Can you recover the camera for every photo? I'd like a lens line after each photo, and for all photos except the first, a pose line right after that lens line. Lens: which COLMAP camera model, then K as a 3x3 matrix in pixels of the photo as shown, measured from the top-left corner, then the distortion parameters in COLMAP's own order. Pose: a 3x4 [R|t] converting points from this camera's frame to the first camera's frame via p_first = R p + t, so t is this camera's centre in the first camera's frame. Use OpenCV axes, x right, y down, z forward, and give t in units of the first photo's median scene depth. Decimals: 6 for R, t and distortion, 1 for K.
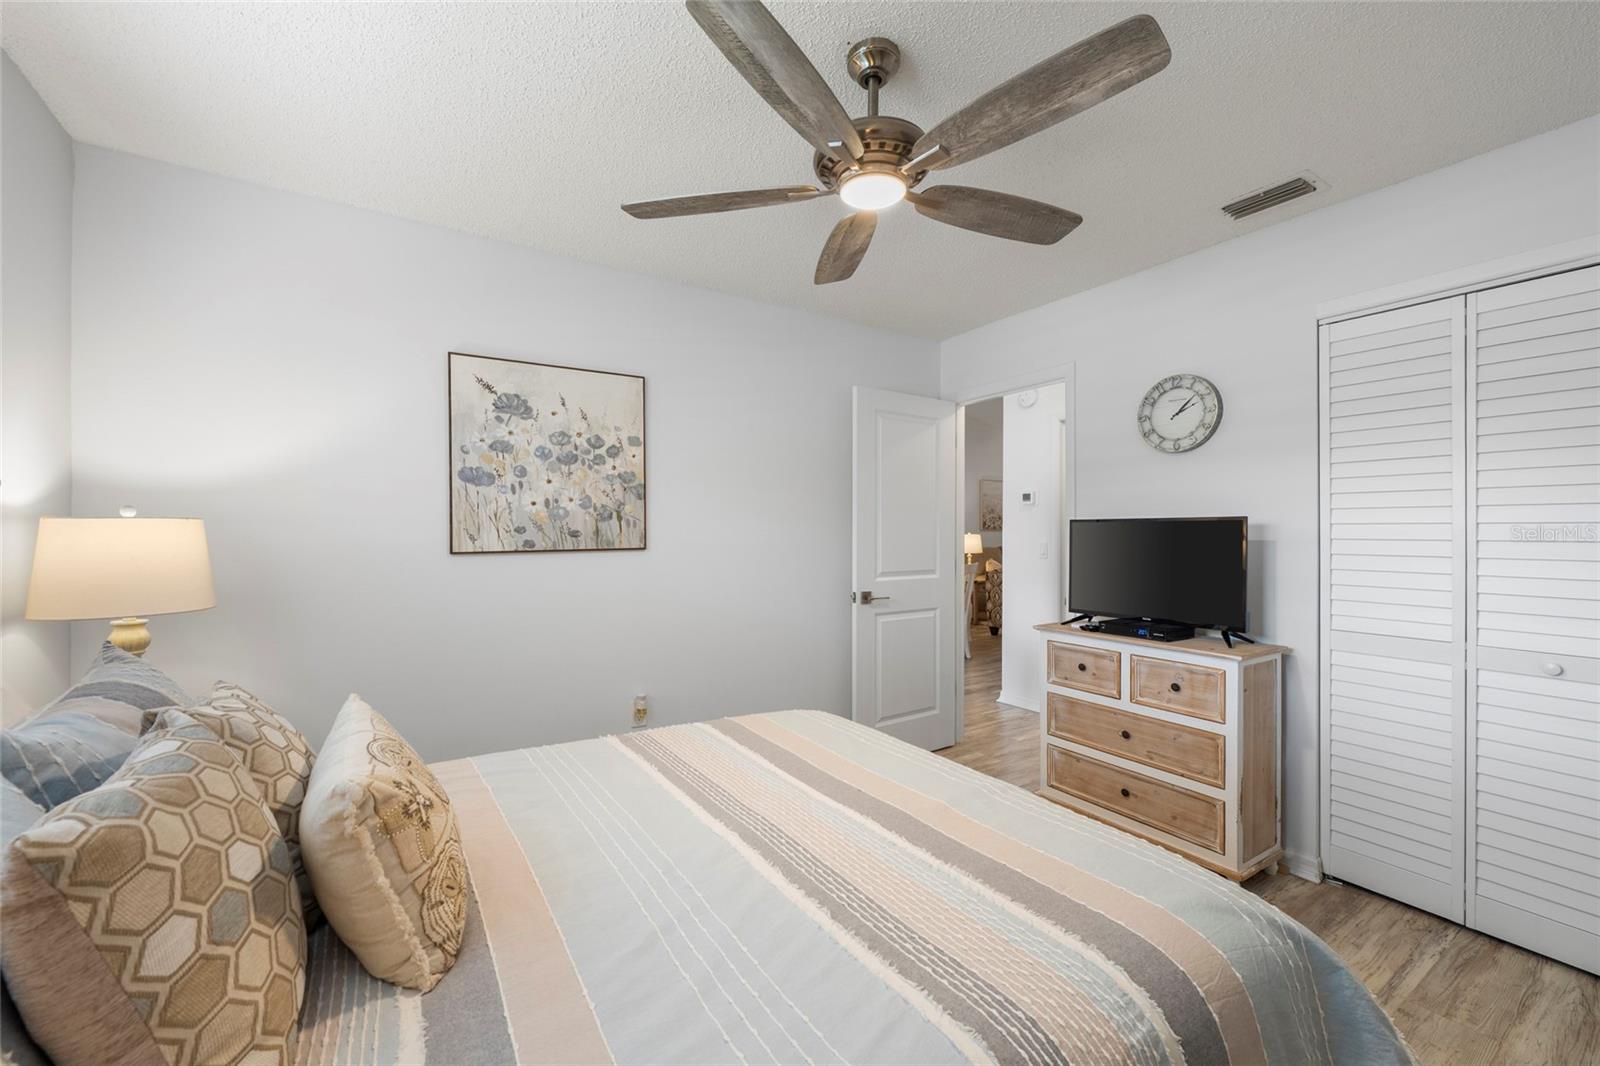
lens RADIAL K [[634.2, 0, 795.9], [0, 634.2, 540.8], [0, 0, 1]] dist [0.001106, -0.000560]
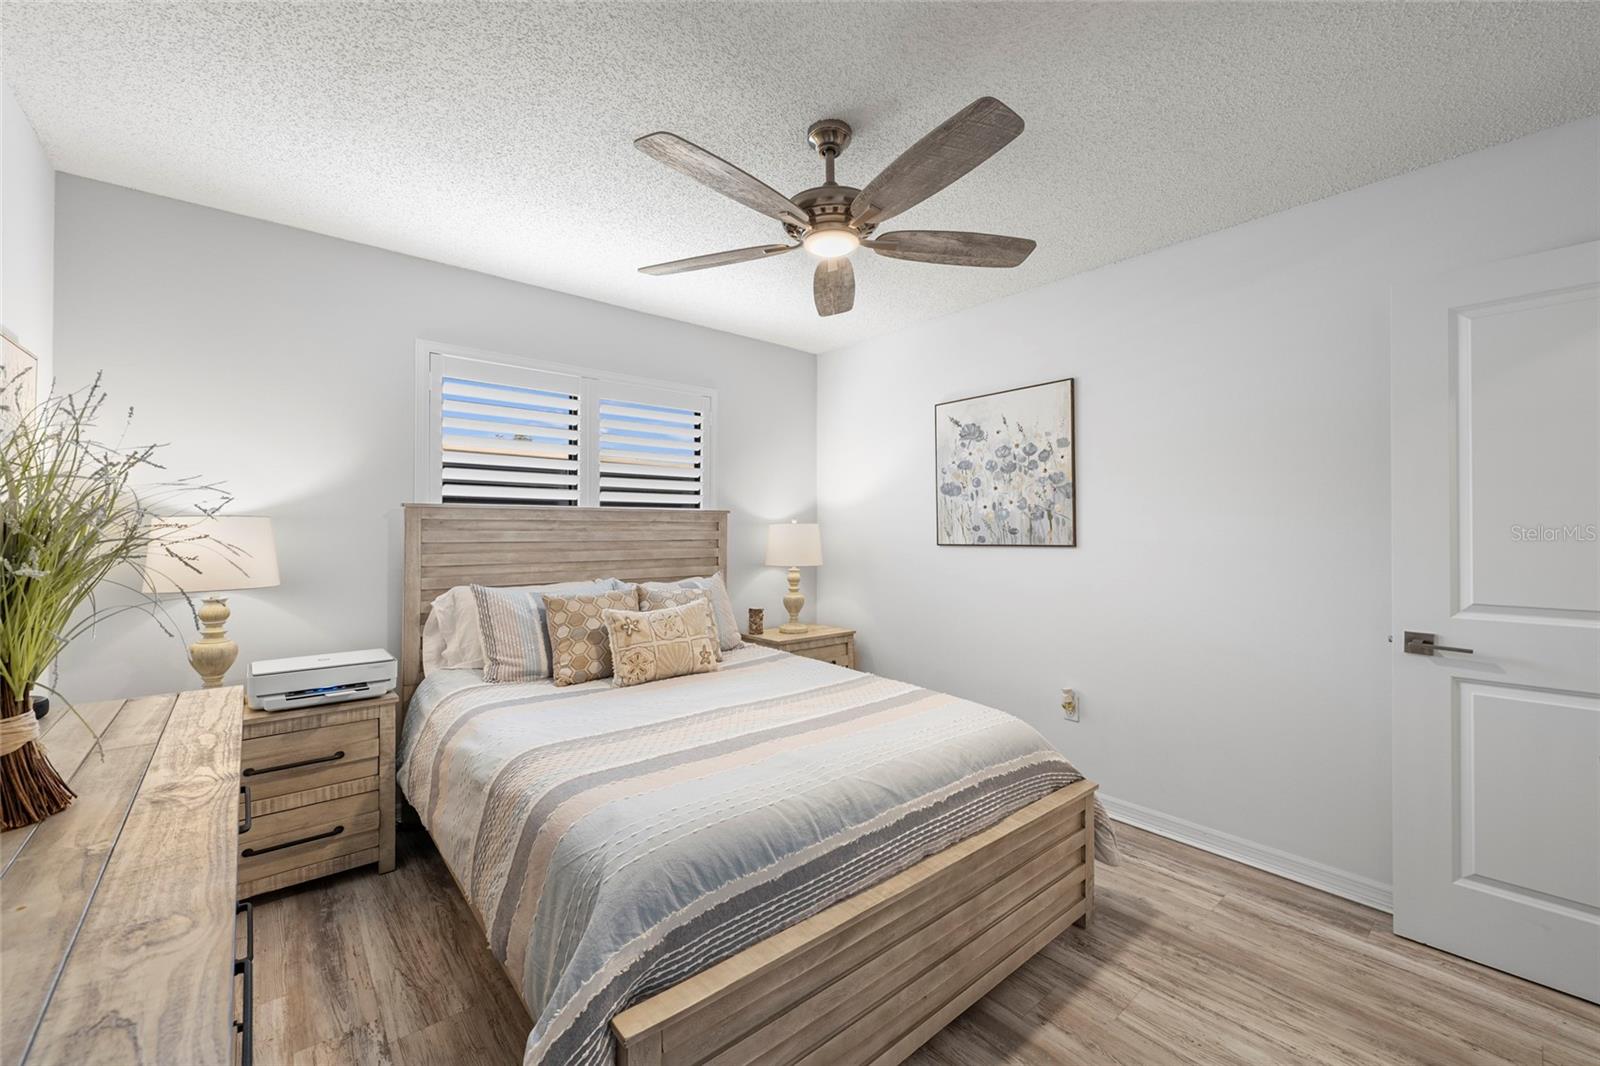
lens RADIAL K [[634.2, 0, 815.9], [0, 634.2, 526.7], [0, 0, 1]] dist [0.001106, -0.000560]
pose [[0.154574, -0.006279, -0.987961, 0.746801], [-0.014656, 0.999855, -0.008648, -0.004102], [0.987872, 0.015817, 0.154460, 0.462415]]
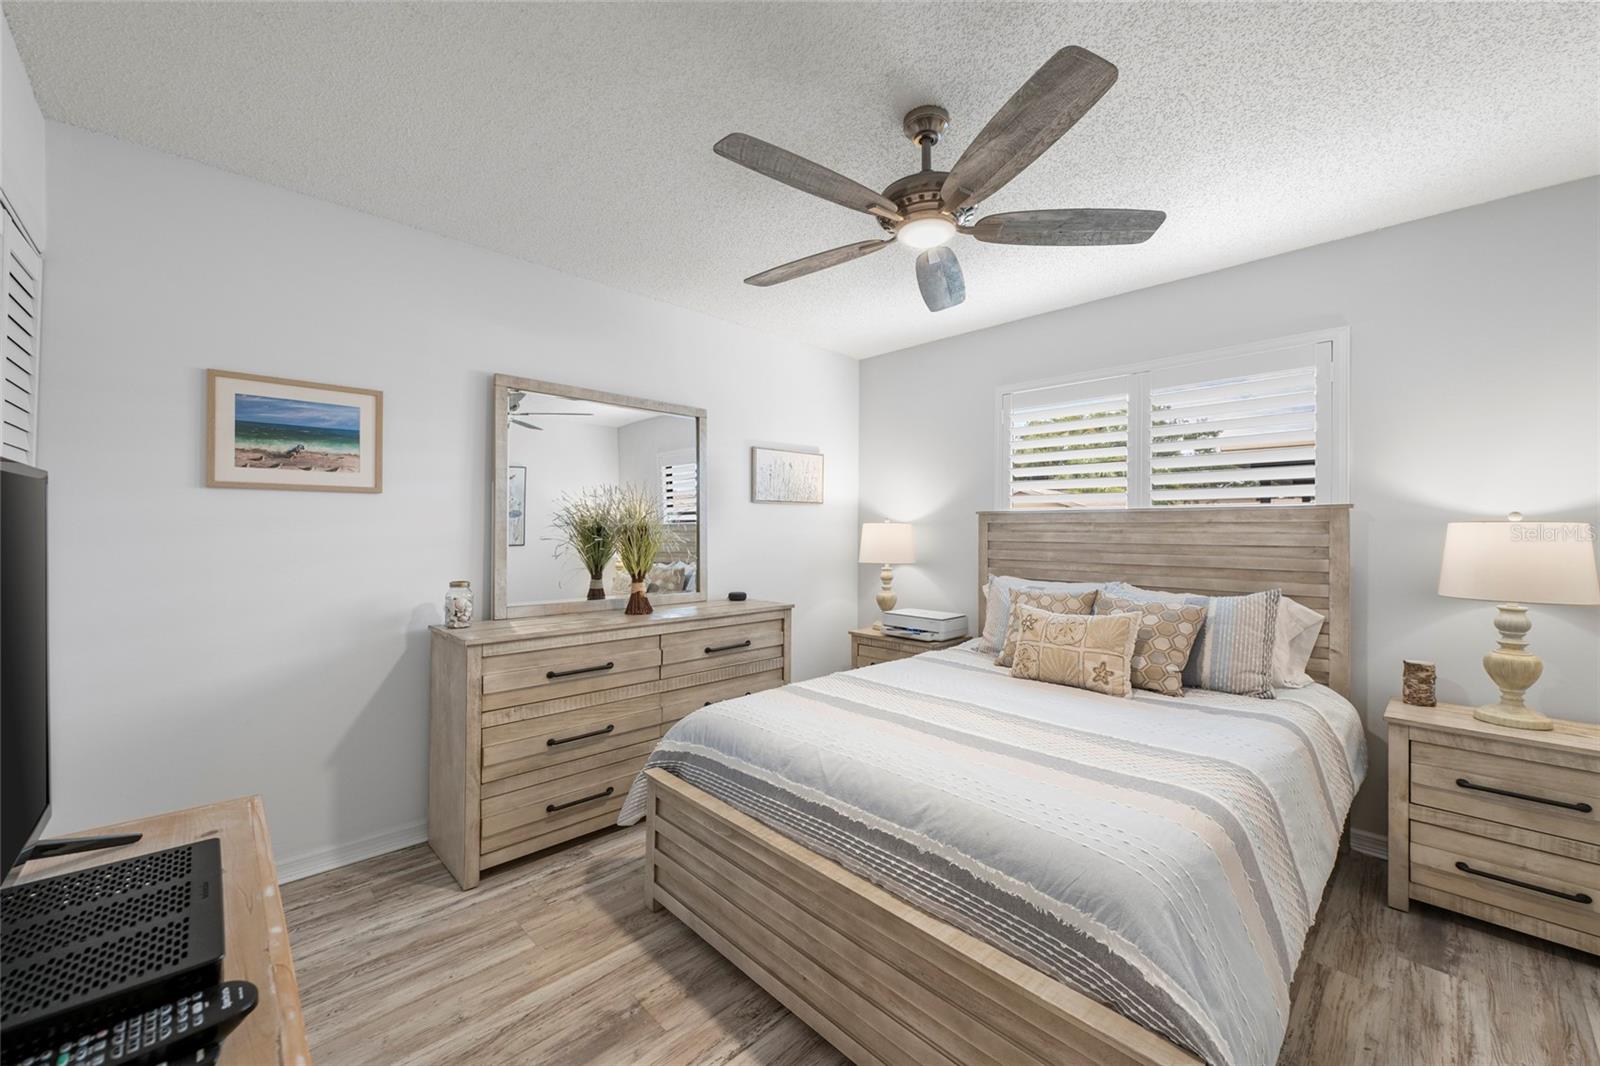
lens RADIAL K [[634.2, 0, 791.5], [0, 634.2, 527.8], [0, 0, 1]] dist [0.001106, -0.000560]
pose [[-0.980784, -0.008457, -0.194915, 0.342566], [-0.010445, 0.999903, 0.009171, -0.013178], [0.194819, 0.011031, -0.980777, 1.199298]]
